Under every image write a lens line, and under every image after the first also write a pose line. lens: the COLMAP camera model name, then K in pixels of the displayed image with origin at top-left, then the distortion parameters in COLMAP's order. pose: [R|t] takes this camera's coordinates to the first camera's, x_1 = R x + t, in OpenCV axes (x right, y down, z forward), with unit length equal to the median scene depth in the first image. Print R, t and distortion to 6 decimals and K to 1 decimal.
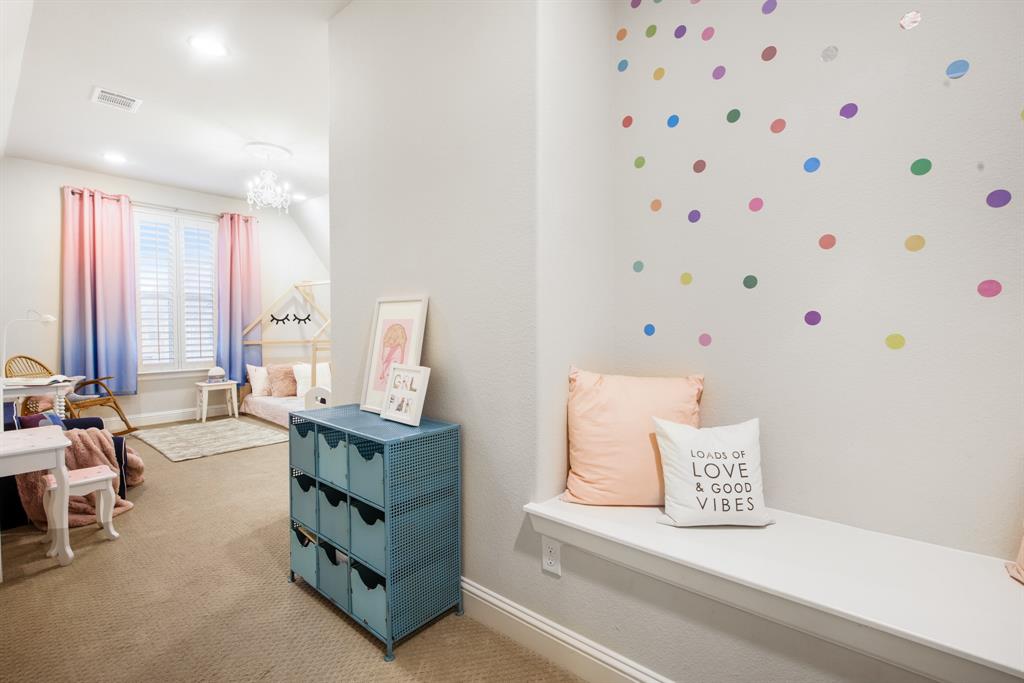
lens RADIAL K [[539.6, 0, 512.0], [0, 539.6, 341.5], [0, 0, 1]] dist [0.002132, 0.025966]
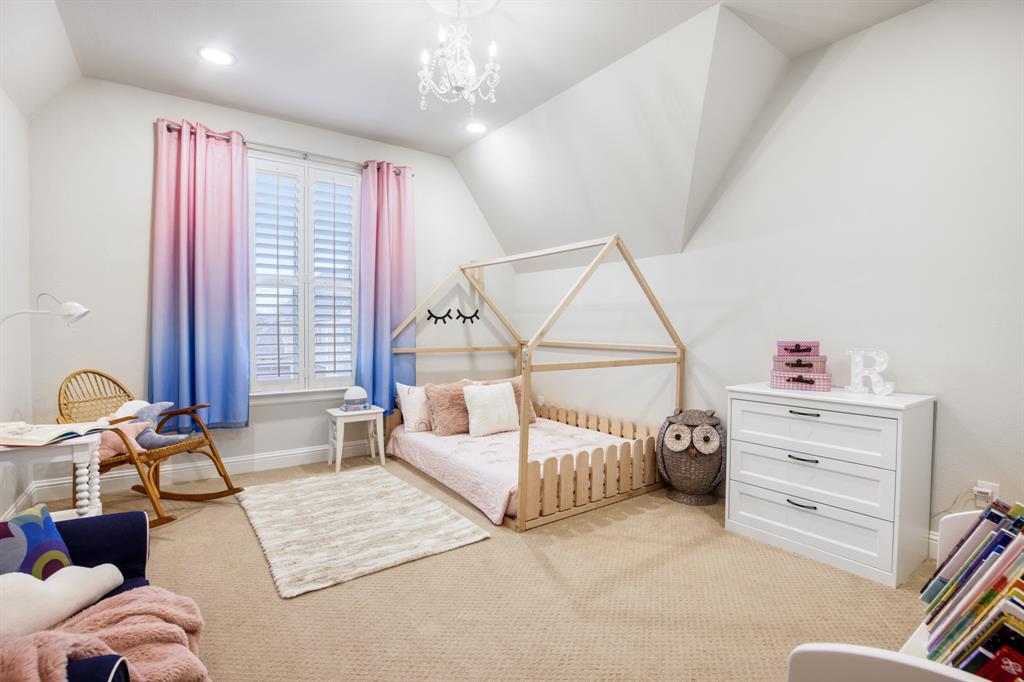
lens RADIAL K [[485.0, 0, 512.0], [0, 485.0, 341.0], [0, 0, 1]] dist [-0.002072, 0.000008]
pose [[0.984626, 0.010659, -0.174348, -0.248346], [-0.010916, 0.999940, -0.000513, -0.011378], [0.174332, 0.002408, 0.984684, 0.436573]]
